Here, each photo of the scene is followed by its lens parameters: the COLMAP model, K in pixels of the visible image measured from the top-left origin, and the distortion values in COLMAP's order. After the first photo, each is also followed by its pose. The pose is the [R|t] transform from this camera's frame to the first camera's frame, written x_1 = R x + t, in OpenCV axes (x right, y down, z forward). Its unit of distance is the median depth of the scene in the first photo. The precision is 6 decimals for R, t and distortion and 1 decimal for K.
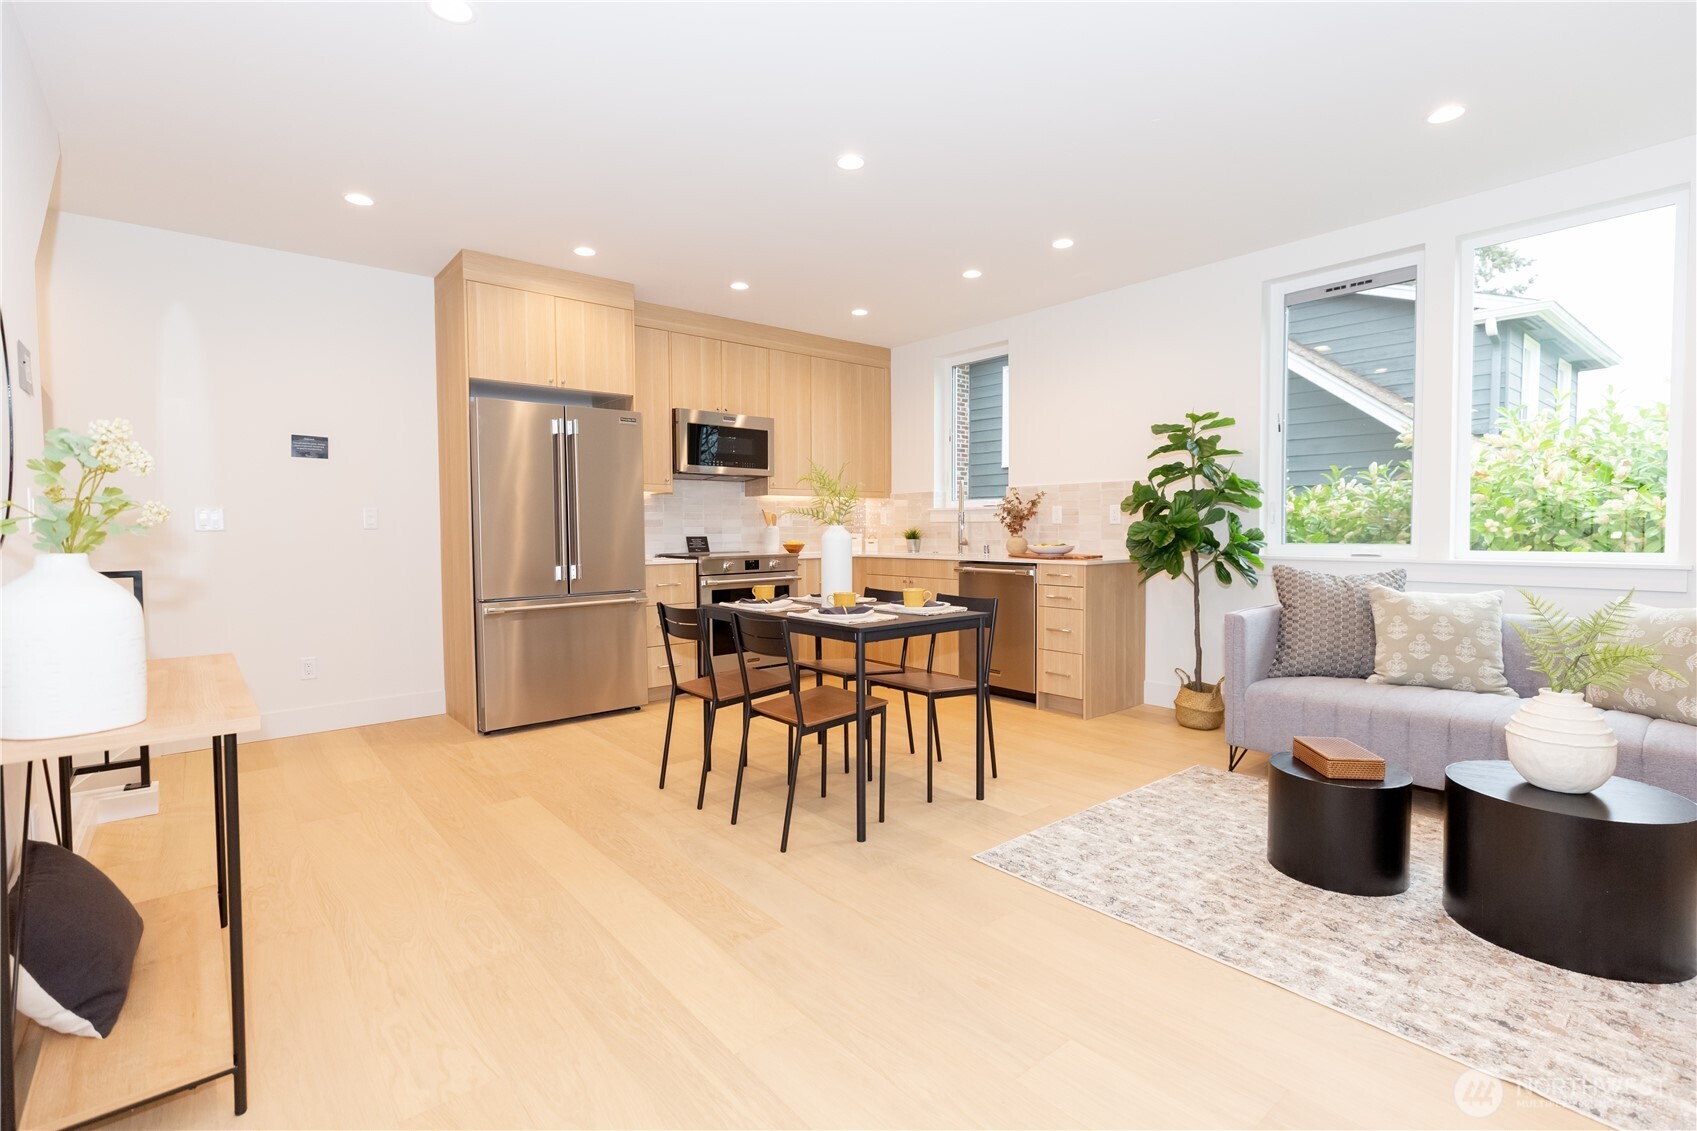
lens RADIAL K [[761.2, 0, 848.6], [0, 761.2, 558.6], [0, 0, 1]] dist [0.002077, 0.000470]
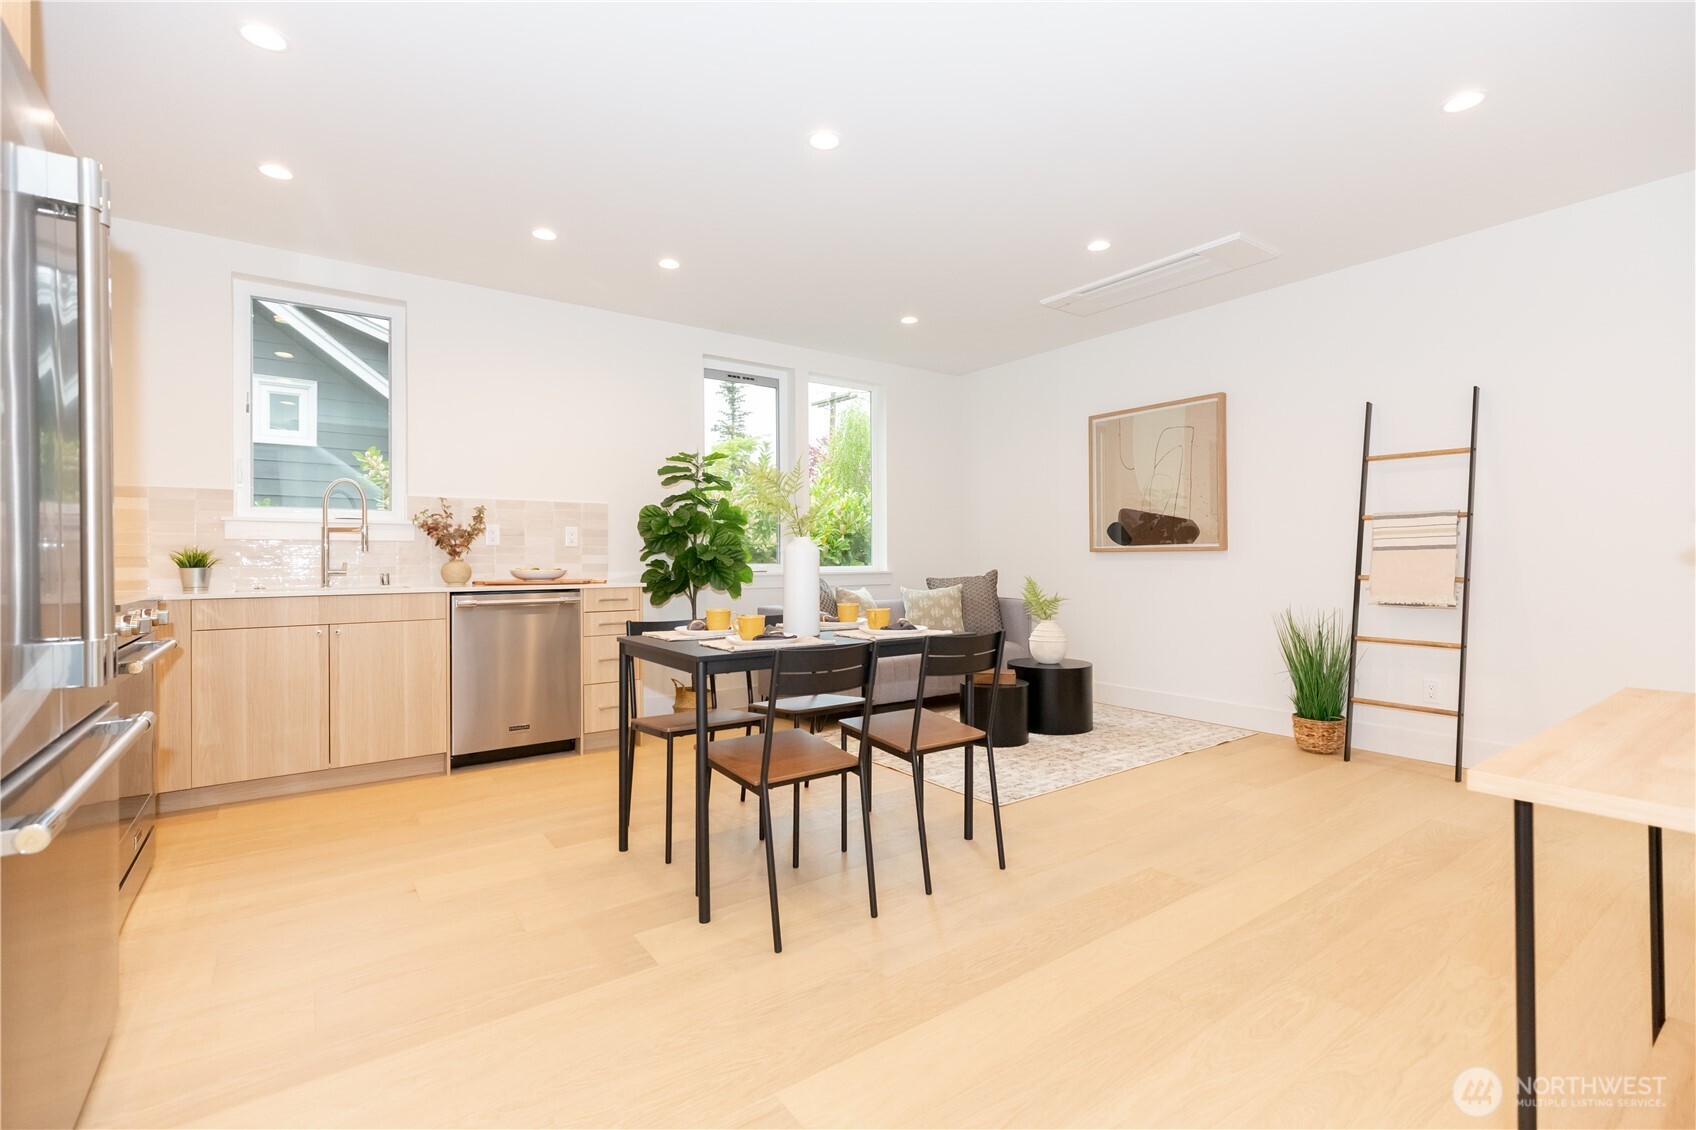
lens RADIAL K [[760.8, 0, 848.1], [0, 760.8, 558.1], [0, 0, 1]] dist [0.002077, 0.000470]
pose [[0.088139, 0.006149, 0.996089, -0.513641], [0.045819, 0.998897, -0.010221, -0.005077], [-0.995054, 0.046541, 0.087760, 0.523404]]
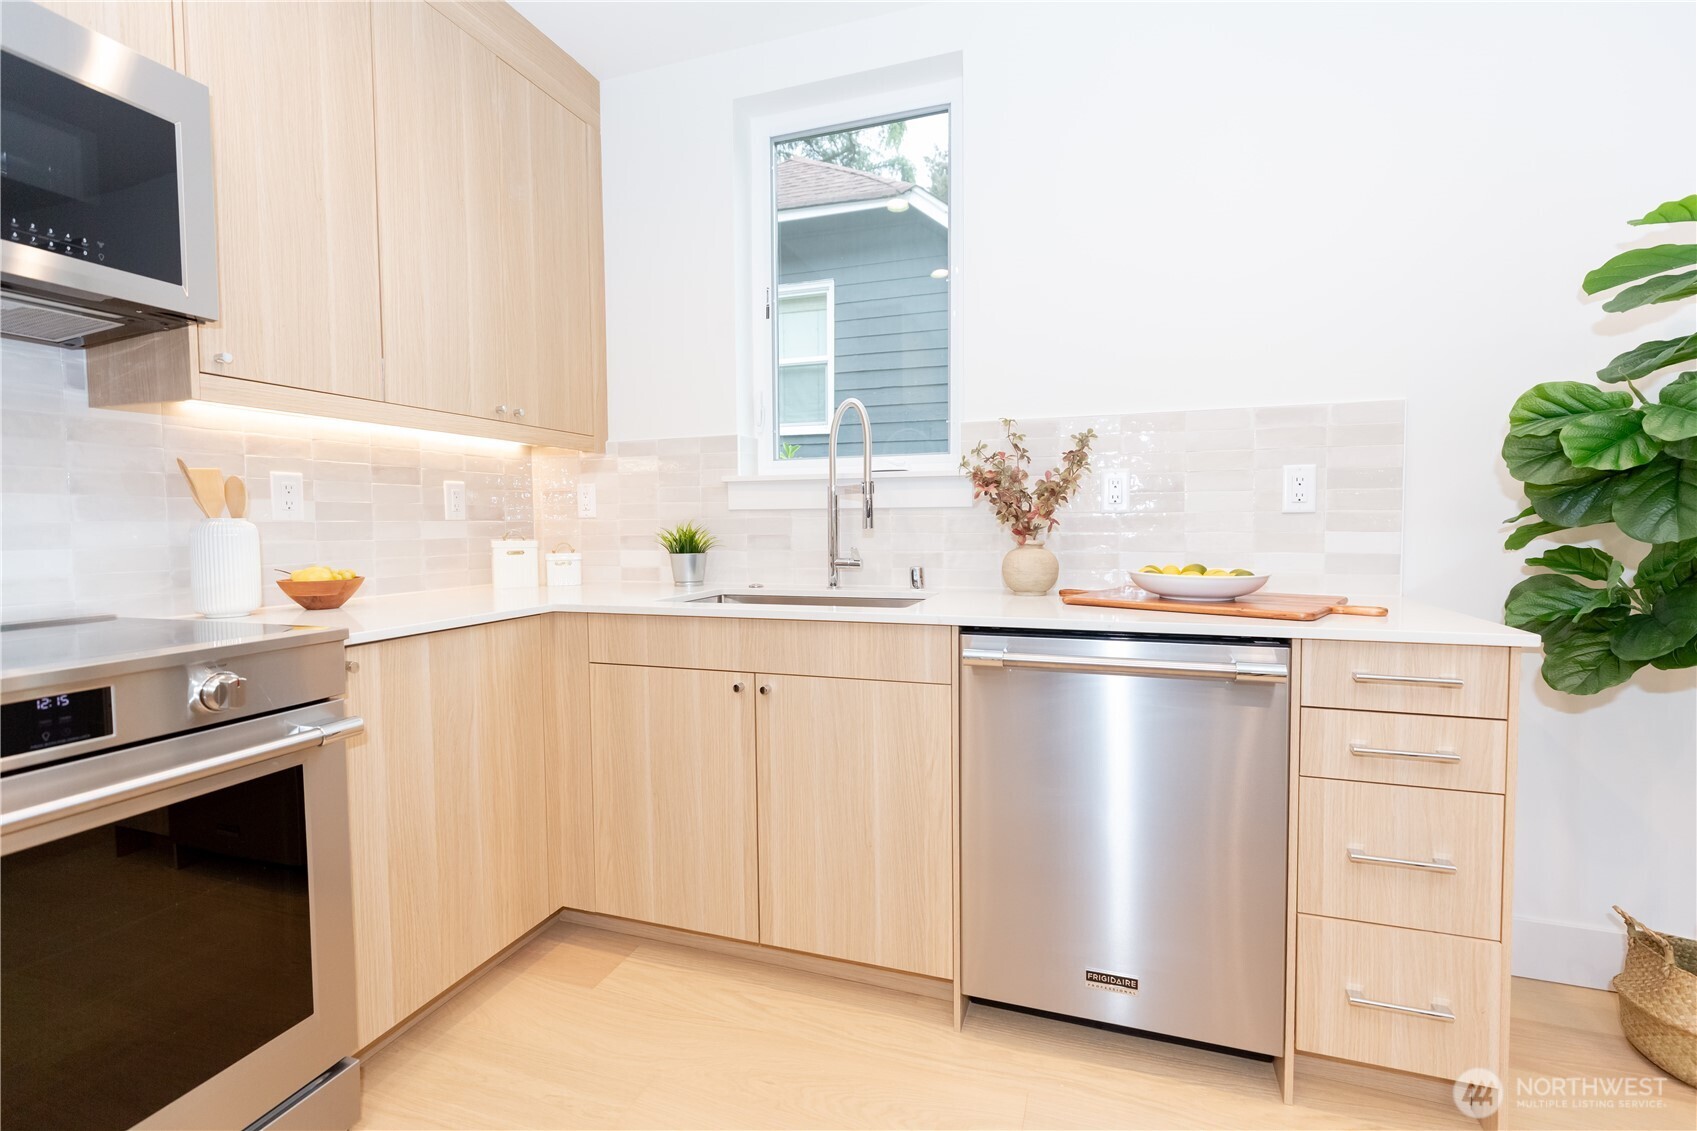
lens RADIAL K [[761.2, 0, 848.6], [0, 761.2, 558.6], [0, 0, 1]] dist [0.002077, 0.000470]
pose [[0.862903, -0.025382, 0.504731, -0.049354], [0.024647, 0.999663, 0.008134, -0.027414], [-0.504768, 0.005422, 0.863238, 0.706030]]
